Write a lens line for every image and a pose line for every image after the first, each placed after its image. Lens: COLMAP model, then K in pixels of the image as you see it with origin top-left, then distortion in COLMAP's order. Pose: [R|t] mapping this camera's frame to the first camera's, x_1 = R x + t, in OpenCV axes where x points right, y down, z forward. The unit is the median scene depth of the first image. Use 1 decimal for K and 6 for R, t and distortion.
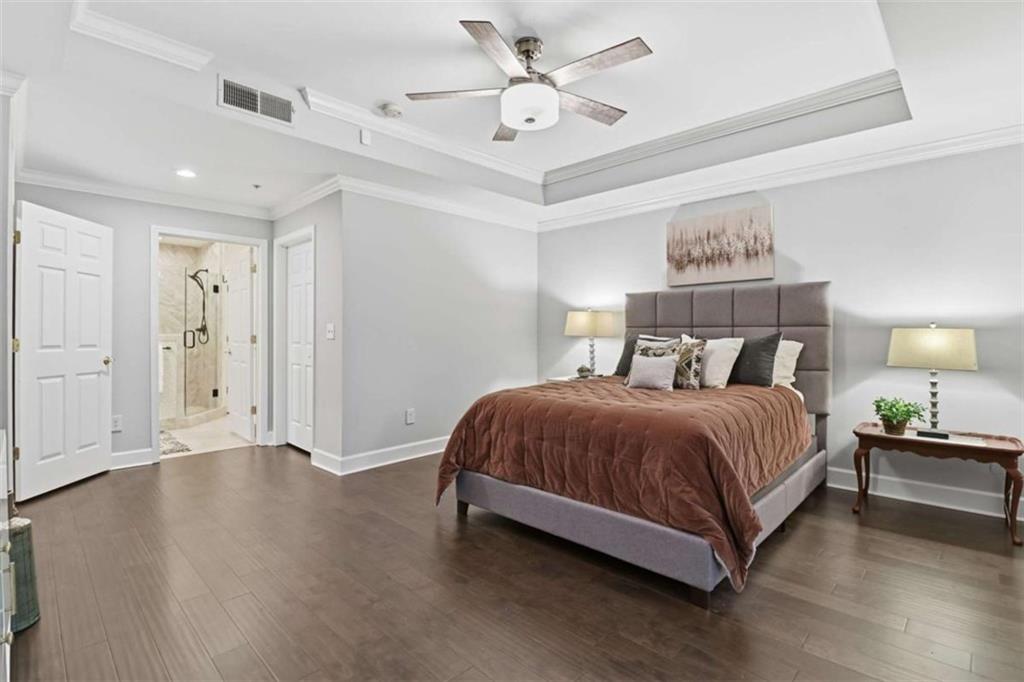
lens RADIAL K [[478.9, 0, 510.5], [0, 478.9, 340.2], [0, 0, 1]] dist [-0.003420, -0.000167]
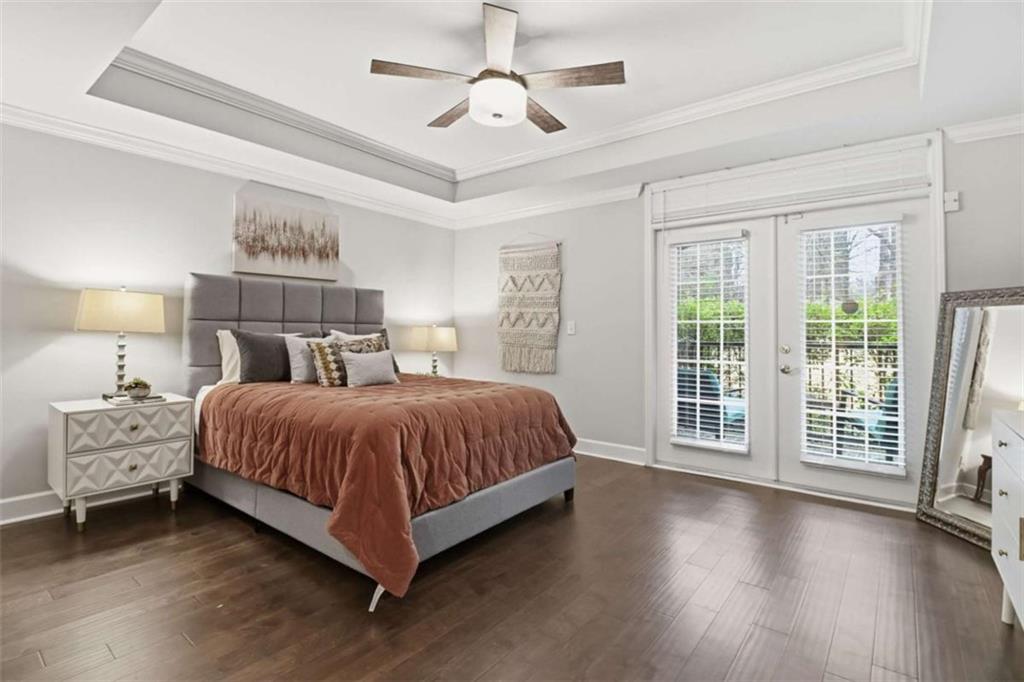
lens RADIAL K [[478.9, 0, 511.4], [0, 478.9, 331.5], [0, 0, 1]] dist [-0.003420, -0.000167]
pose [[-0.098256, -0.002460, 0.995158, -0.573248], [0.007463, 0.999967, 0.003209, -0.009204], [-0.995133, 0.007743, -0.098235, 0.646006]]
